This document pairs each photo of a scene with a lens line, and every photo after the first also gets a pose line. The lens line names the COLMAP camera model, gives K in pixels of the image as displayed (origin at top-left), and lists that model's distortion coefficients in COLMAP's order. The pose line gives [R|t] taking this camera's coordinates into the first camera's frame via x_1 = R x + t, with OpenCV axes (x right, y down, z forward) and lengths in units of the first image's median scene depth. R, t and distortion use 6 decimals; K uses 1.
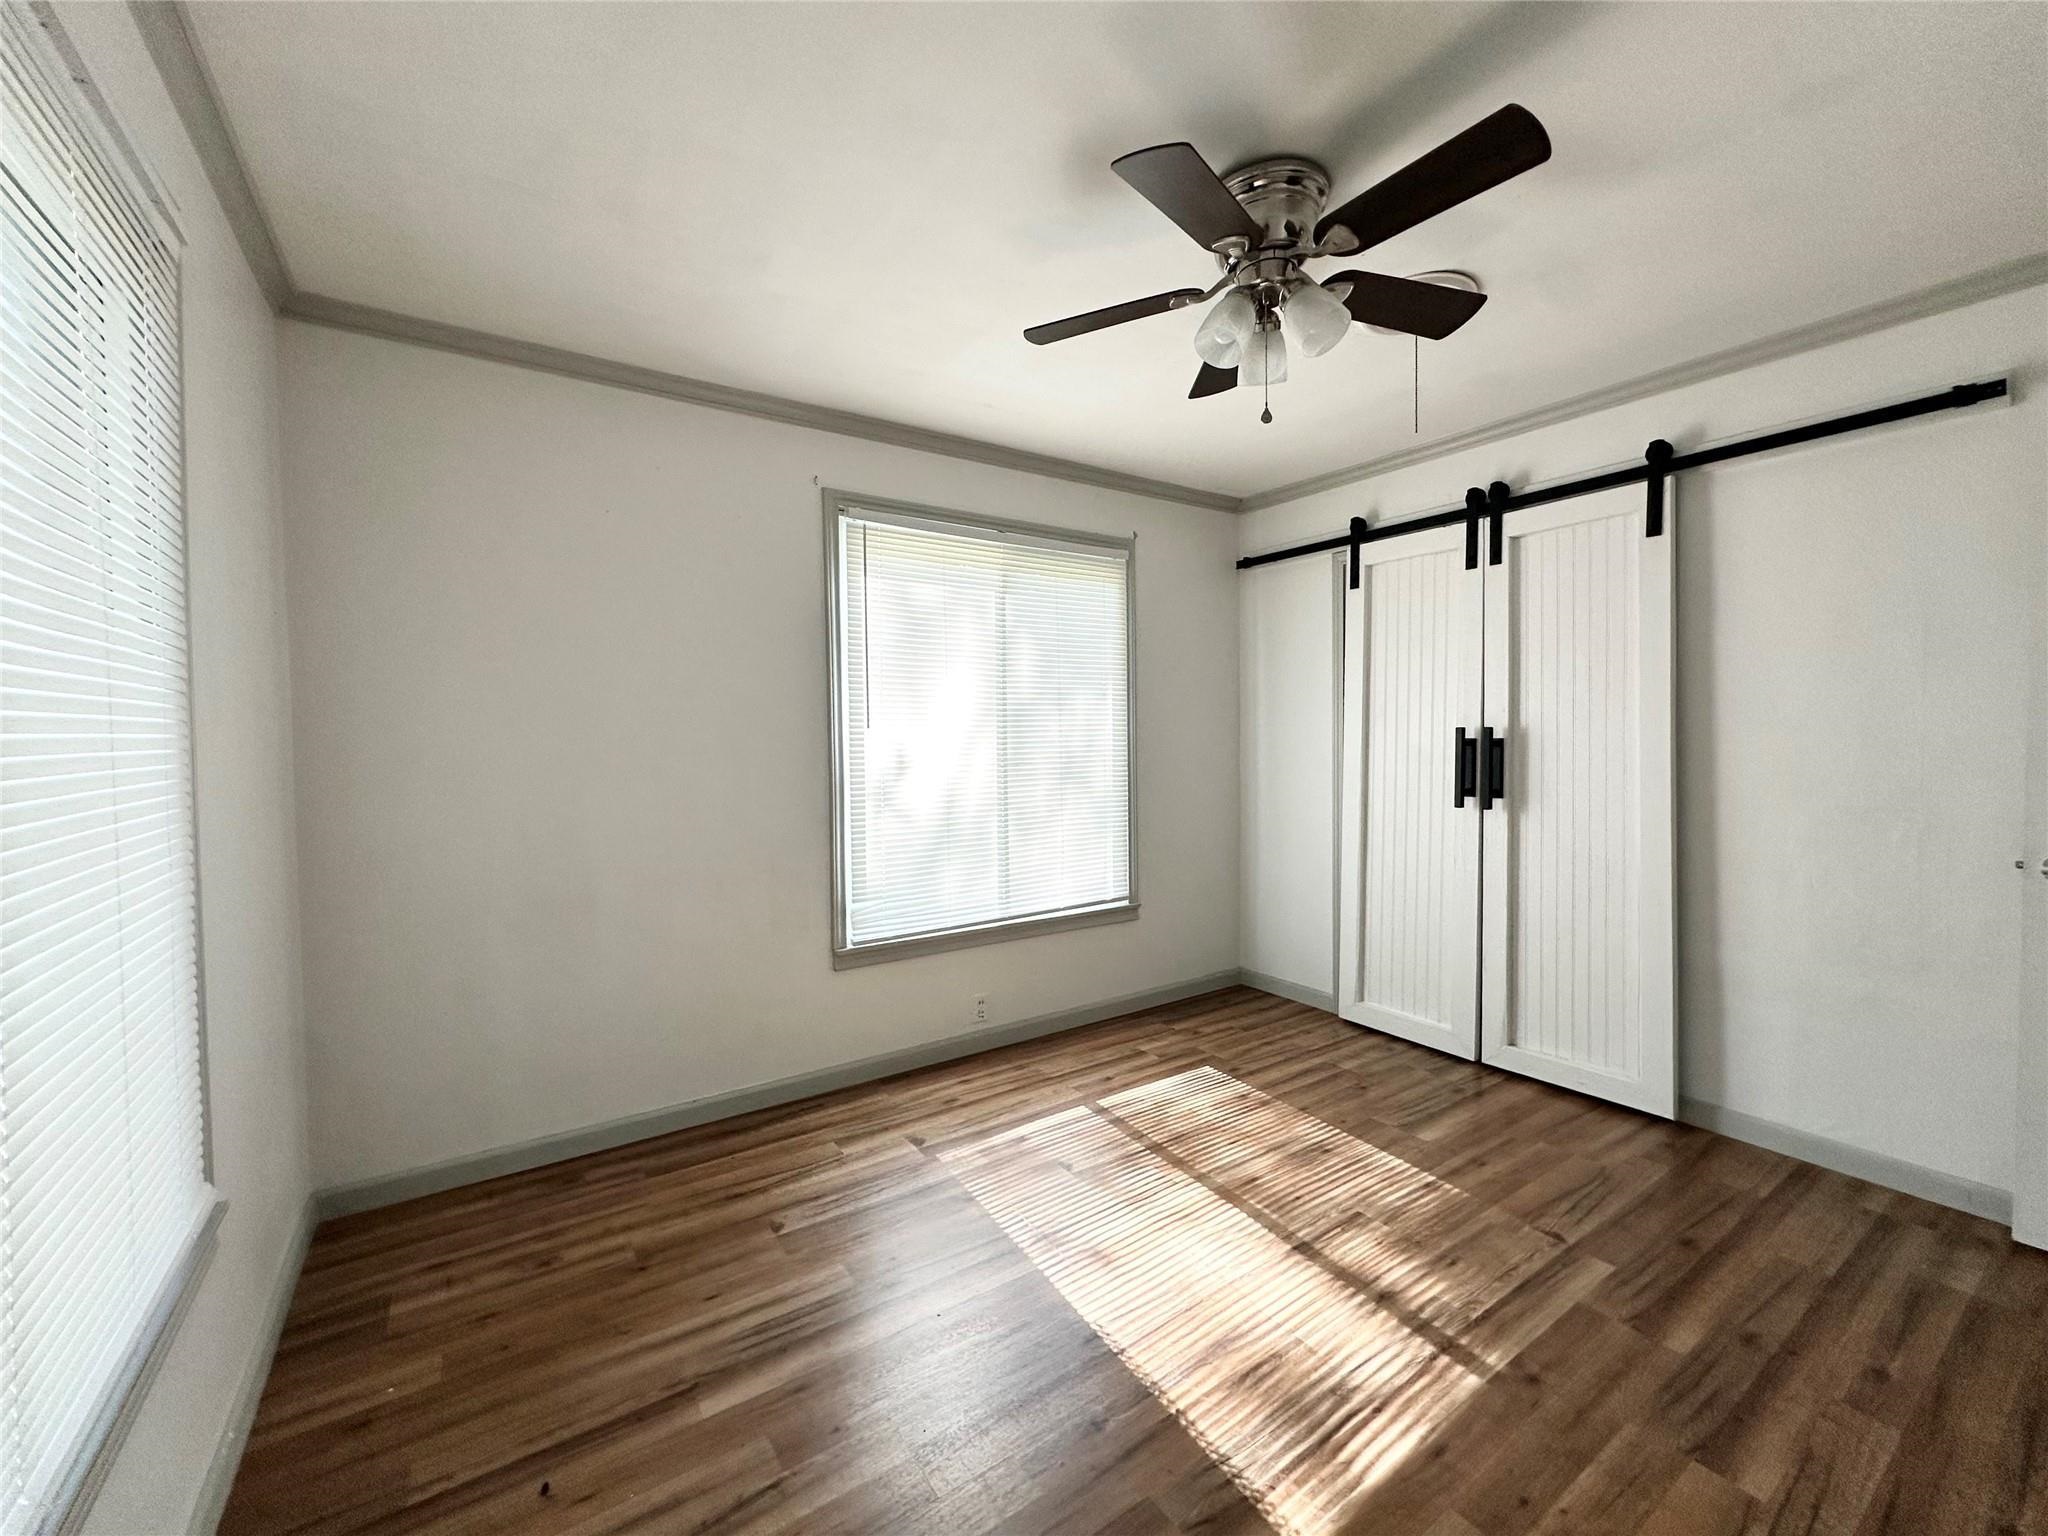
lens RADIAL K [[823.1, 0, 1023.1], [0, 823.1, 757.6], [0, 0, 1]] dist [-0.001380, 0.000180]
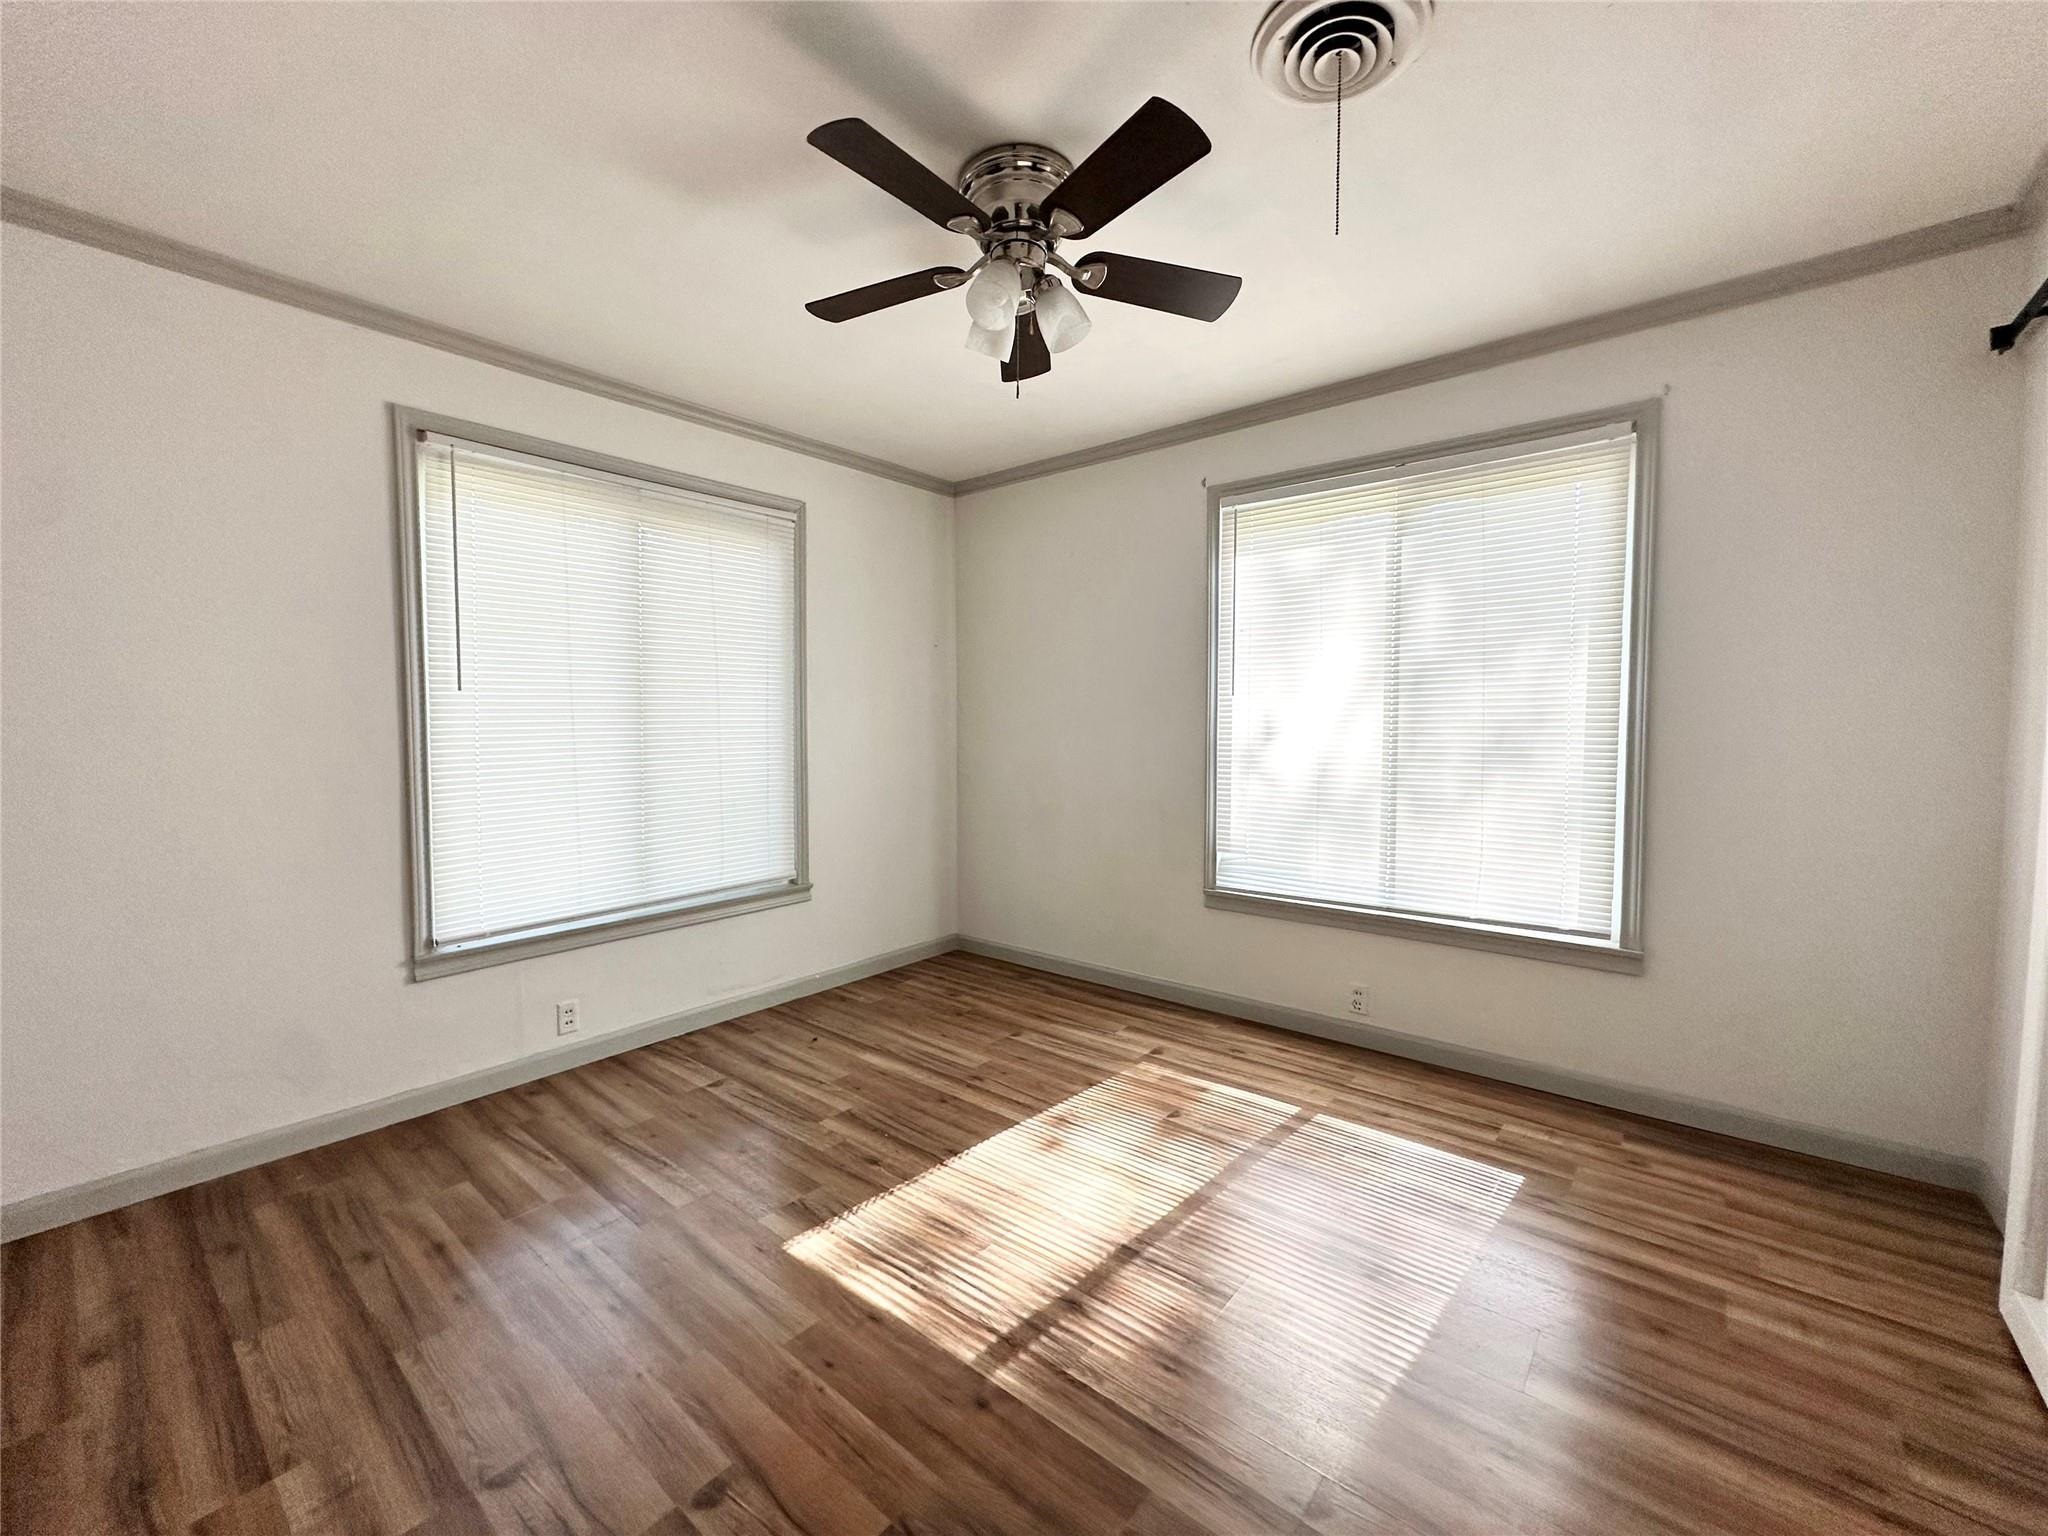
lens RADIAL K [[823.1, 0, 1023.1], [0, 823.1, 757.6], [0, 0, 1]] dist [-0.001380, 0.000180]
pose [[0.282412, 0.050186, -0.957980, 0.855579], [-0.026225, 0.998661, 0.044586, 0.005557], [0.958935, 0.012531, 0.283350, 0.457239]]
